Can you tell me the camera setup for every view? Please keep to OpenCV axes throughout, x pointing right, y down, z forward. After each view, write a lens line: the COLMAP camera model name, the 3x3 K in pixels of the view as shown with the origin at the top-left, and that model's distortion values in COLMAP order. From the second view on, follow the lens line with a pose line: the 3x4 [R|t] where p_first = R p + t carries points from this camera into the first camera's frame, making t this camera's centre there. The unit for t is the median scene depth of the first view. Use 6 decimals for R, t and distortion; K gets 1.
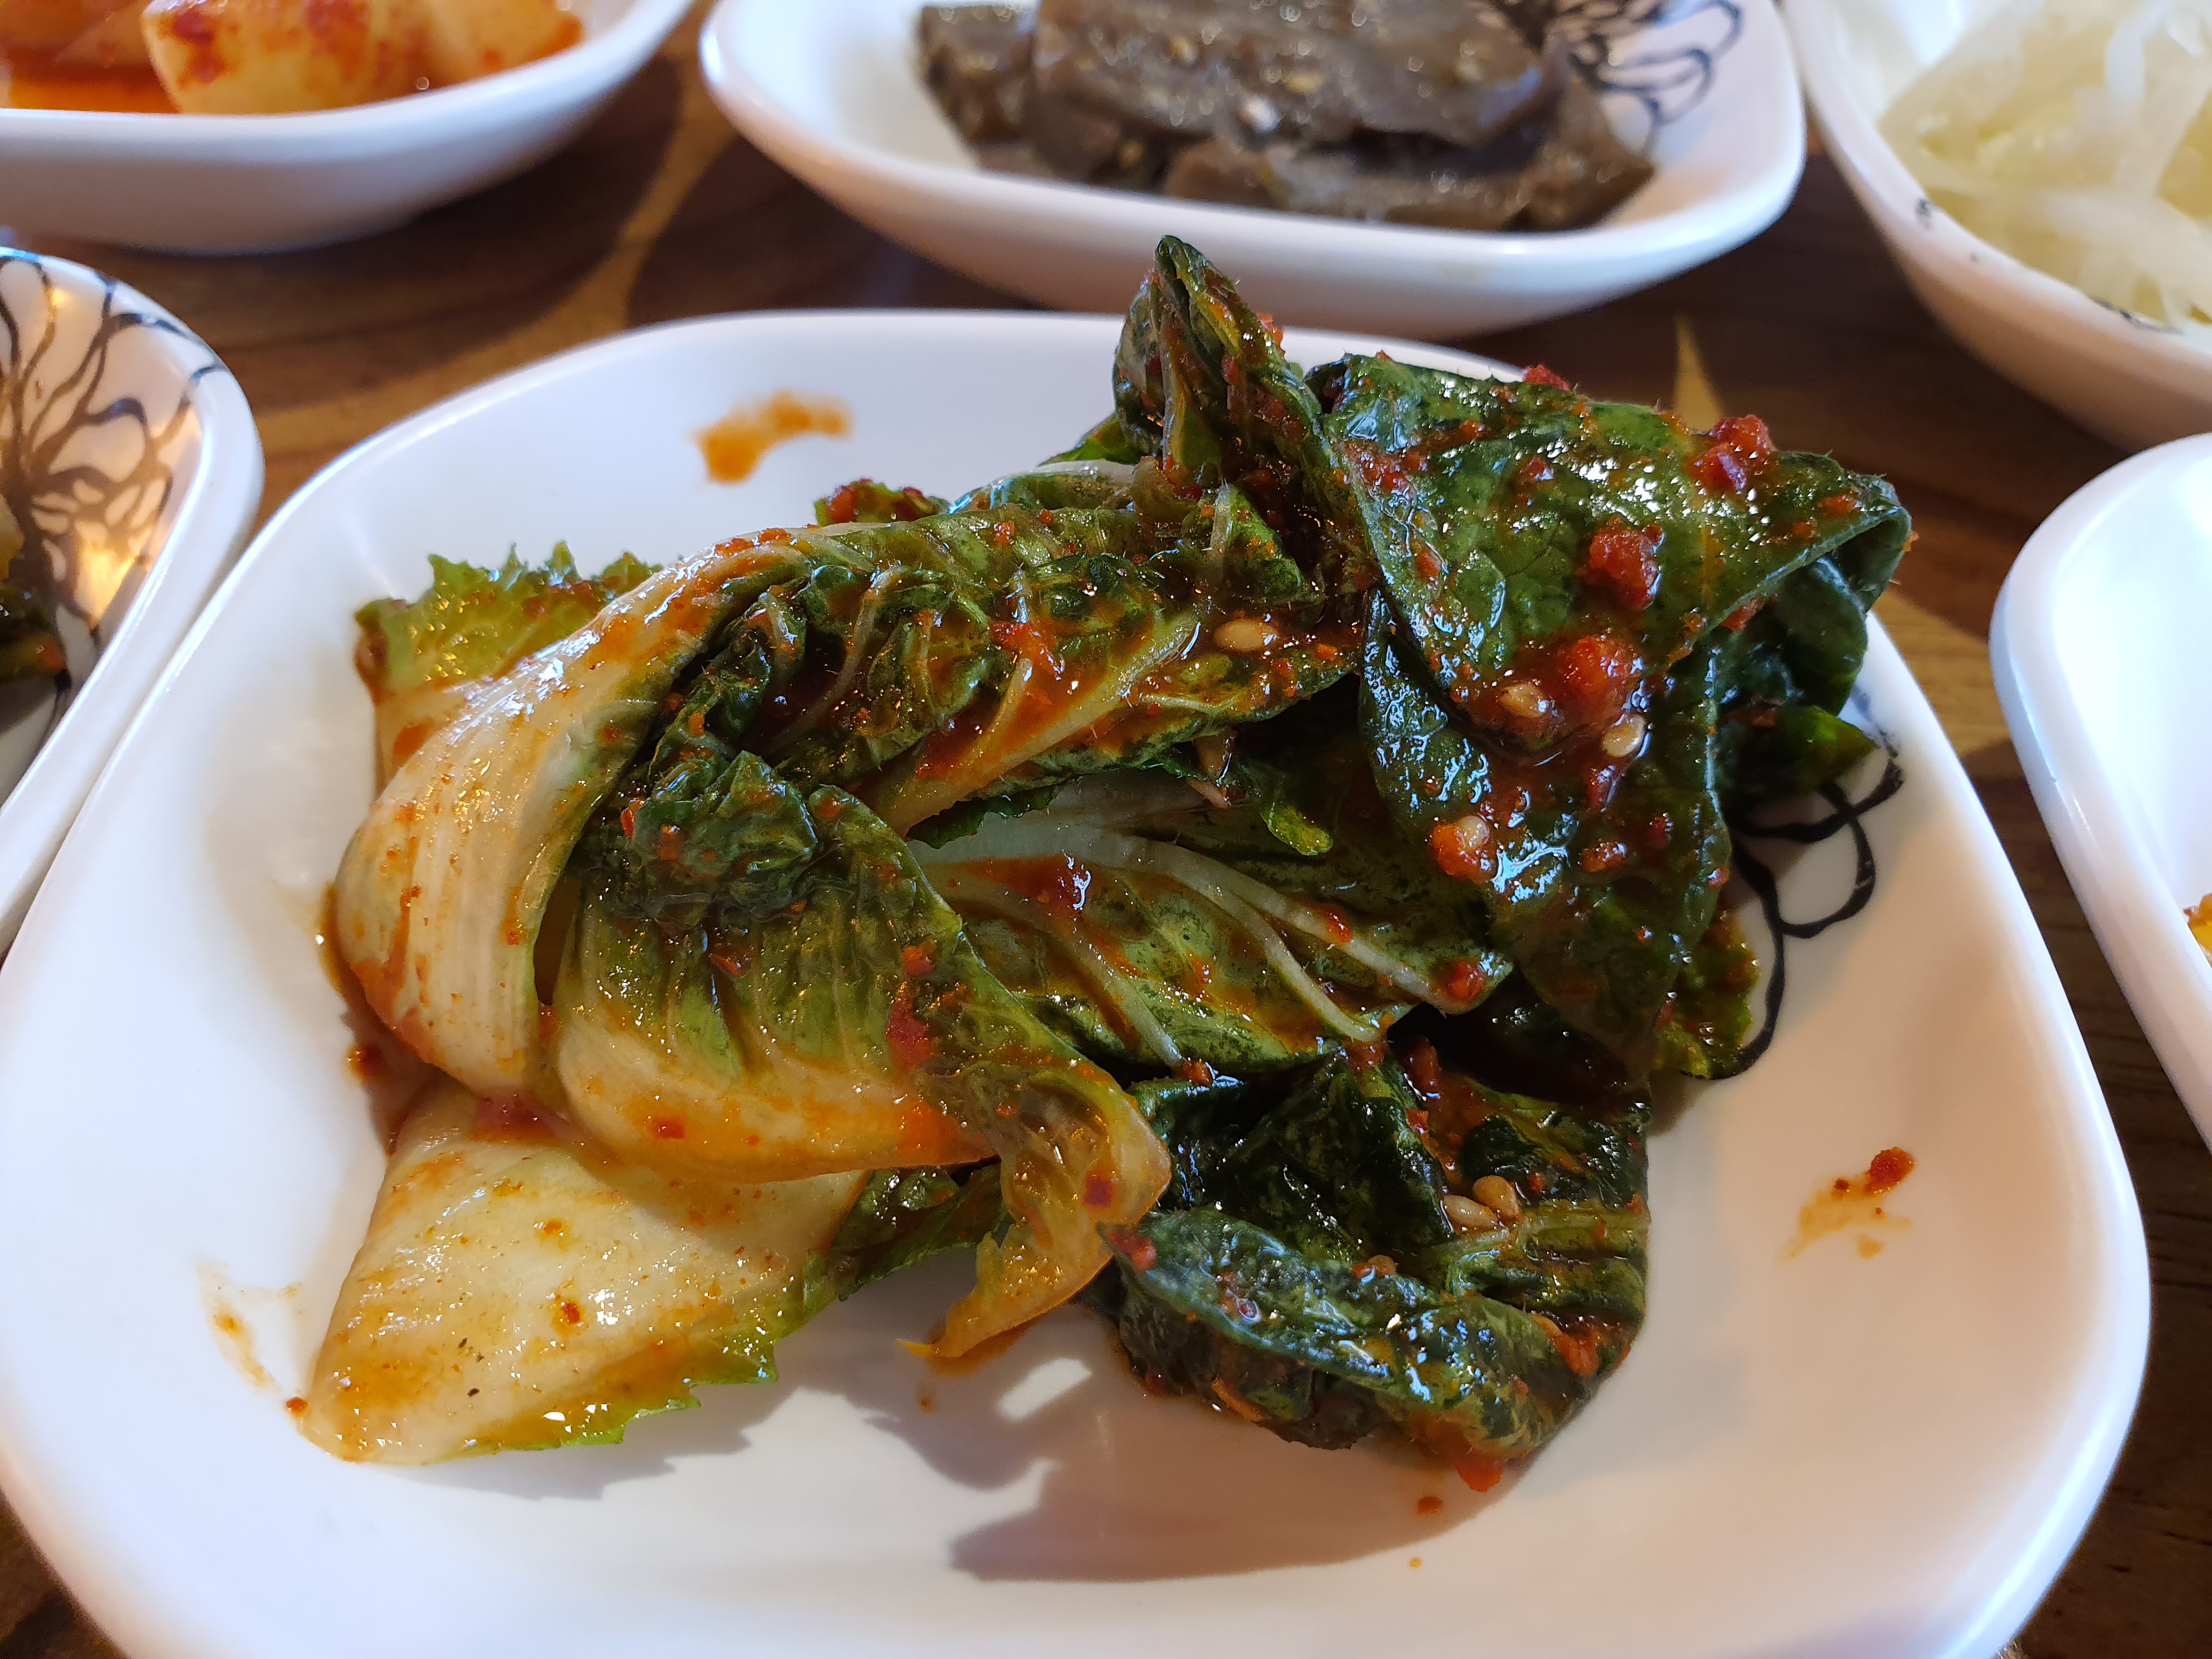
lens RADIAL K [[1661.6, 0, 1106.0], [0, 1661.6, 829.5], [0, 0, 1]] dist [-0.002067, 0.001828]
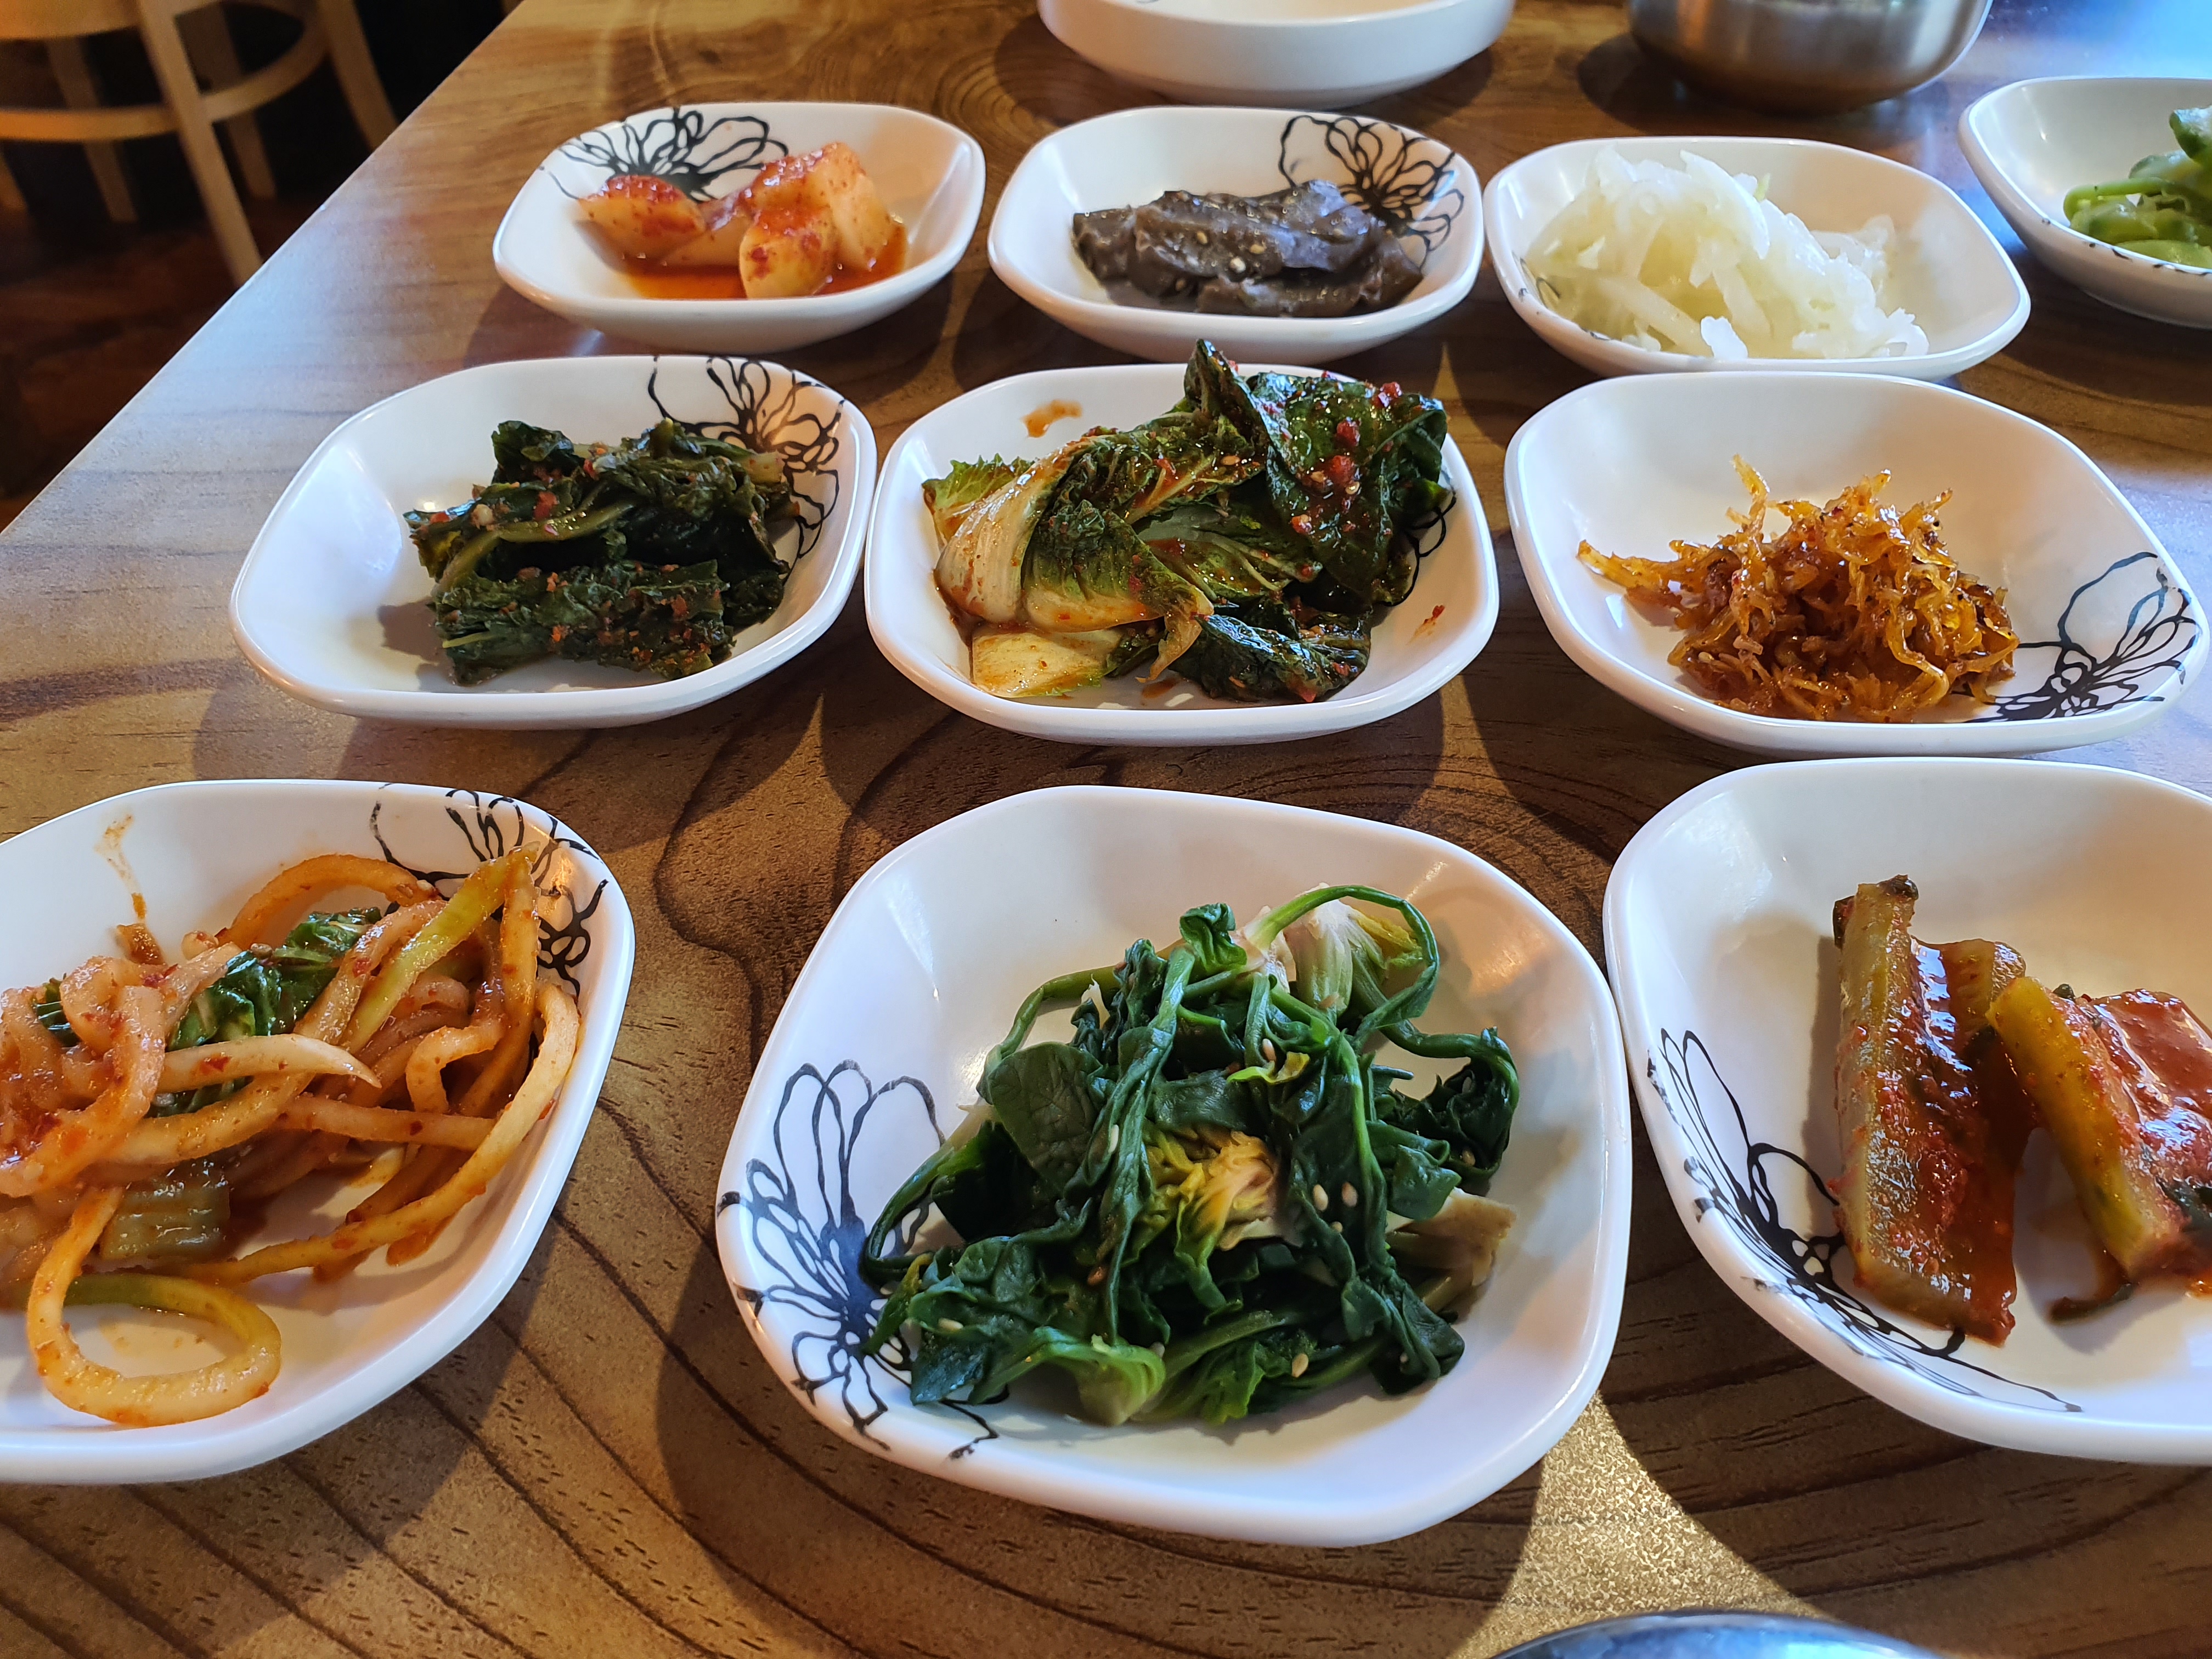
lens RADIAL K [[1684.6, 0, 1097.5], [0, 1684.6, 855.3], [0, 0, 1]] dist [0.046732, -0.003391]
pose [[0.997794, -0.052656, -0.040428, -0.078802], [0.052331, 0.998589, -0.009062, 0.646526], [0.040849, 0.006927, 0.999141, -2.226347]]
